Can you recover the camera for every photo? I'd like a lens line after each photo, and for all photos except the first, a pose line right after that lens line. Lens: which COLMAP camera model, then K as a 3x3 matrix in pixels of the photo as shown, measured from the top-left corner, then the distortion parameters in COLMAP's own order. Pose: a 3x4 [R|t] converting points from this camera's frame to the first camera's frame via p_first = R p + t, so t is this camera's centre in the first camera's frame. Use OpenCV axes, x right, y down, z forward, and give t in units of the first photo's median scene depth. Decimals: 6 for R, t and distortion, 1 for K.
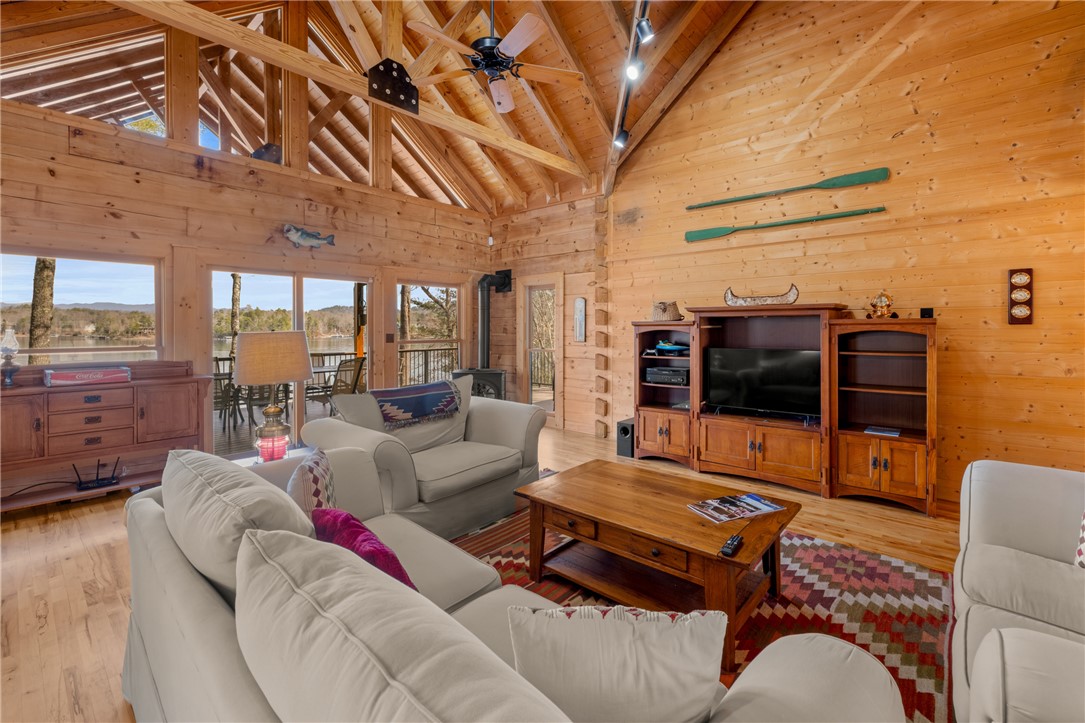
lens RADIAL K [[473.7, 0, 552.7], [0, 473.7, 330.2], [0, 0, 1]] dist [0.001400, -0.000773]
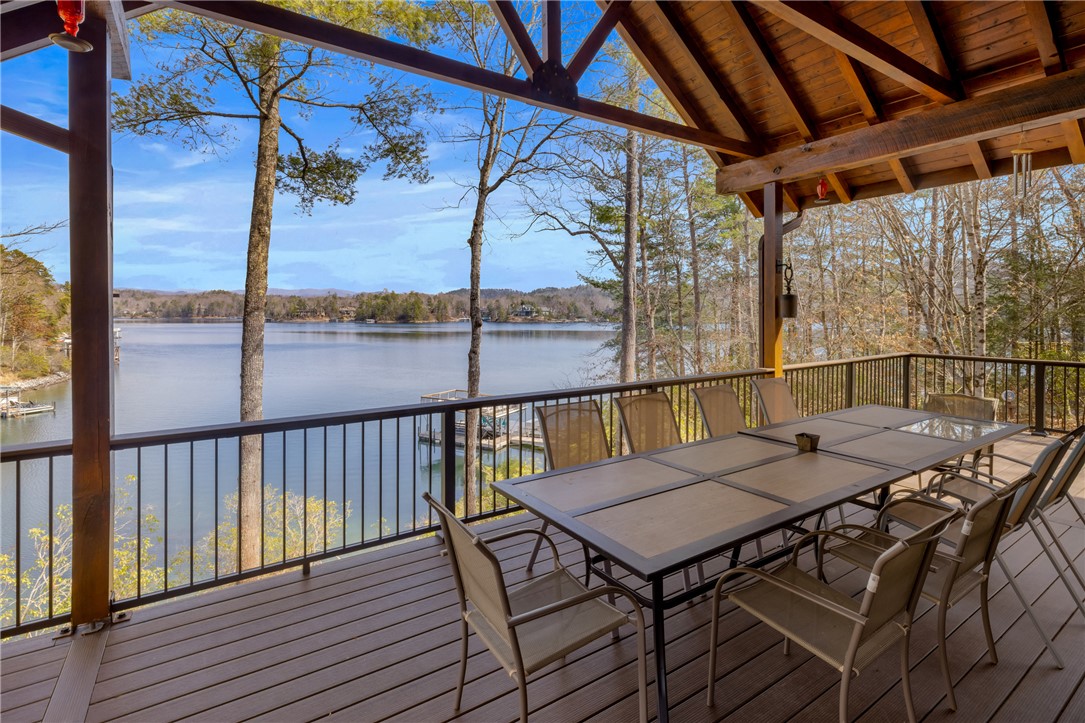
lens RADIAL K [[523.6, 0, 548.6], [0, 523.6, 319.5], [0, 0, 1]] dist [-0.009991, 0.003362]
pose [[0.964253, 0.004119, -0.264951, -0.934476], [-0.001081, 0.999932, 0.011612, -0.023966], [0.264981, -0.010910, 0.964192, 0.735628]]
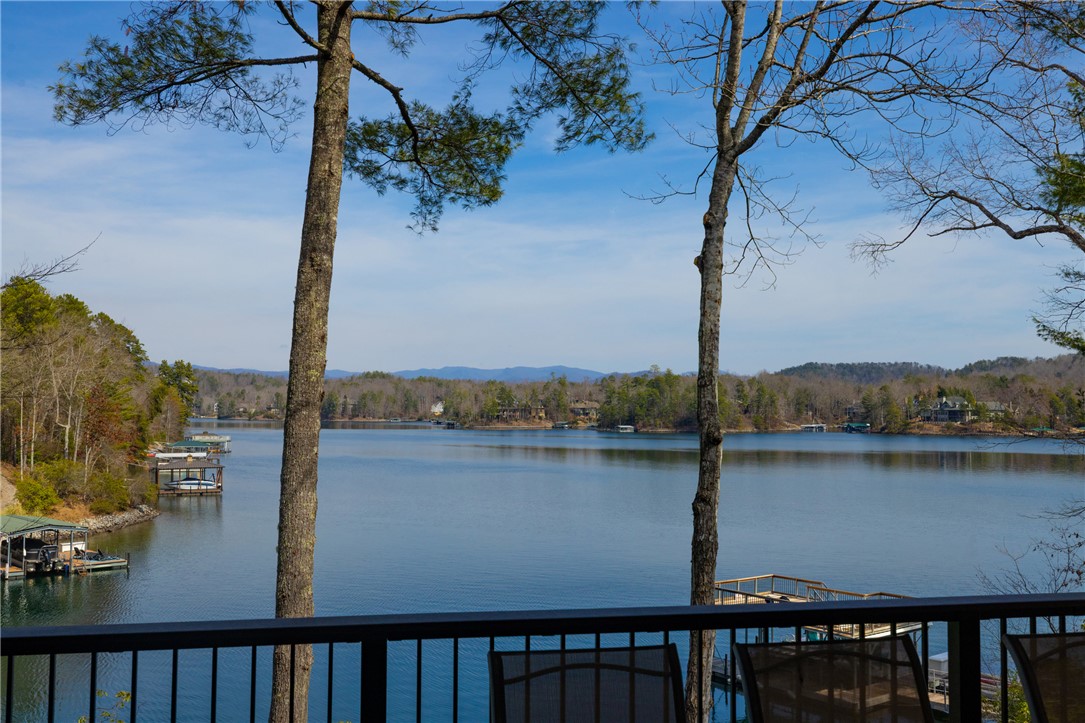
lens RADIAL K [[1066.3, 0, 536.8], [0, 1066.3, 359.2], [0, 0, 1]] dist [0.004766, 0.000000]
pose [[0.777349, -0.026912, -0.628494, -0.783220], [-0.005969, 0.998724, -0.050149, -0.026998], [0.629041, 0.042734, 0.776196, 0.934356]]
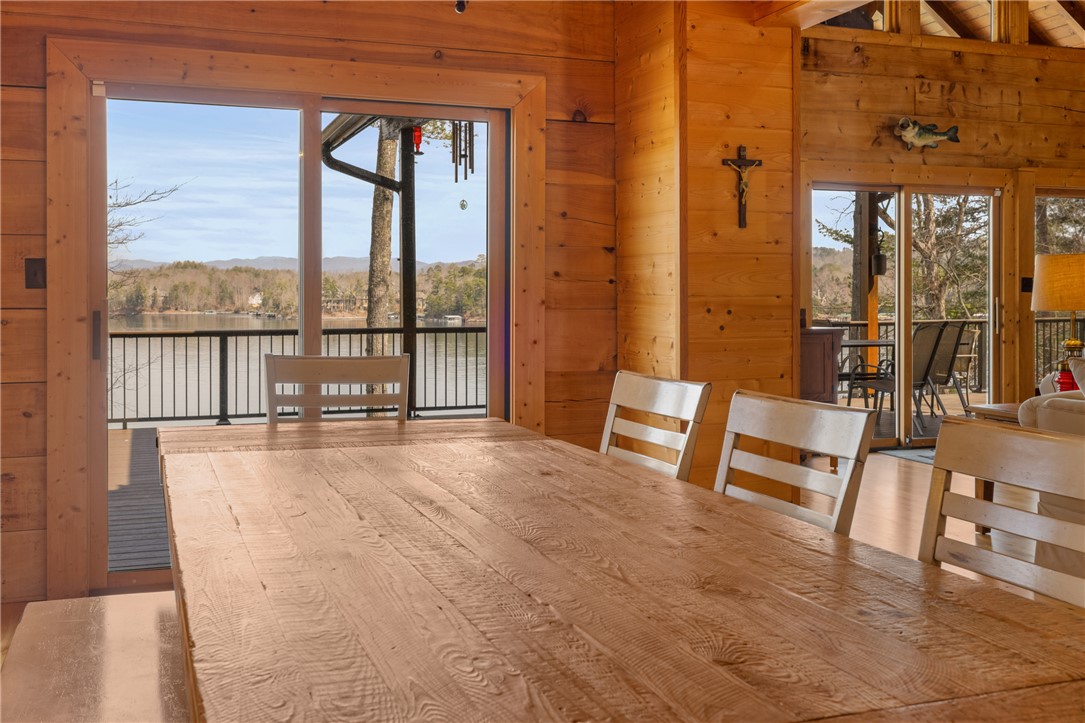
lens RADIAL K [[1066.3, 0, 558.2], [0, 1066.3, 319.1], [0, 0, 1]] dist [0.004766, 0.000000]
pose [[0.879198, 0.005269, -0.476428, -0.236985], [0.002161, 0.999884, 0.015045, 0.044460], [0.476452, -0.014257, 0.879085, -0.574012]]
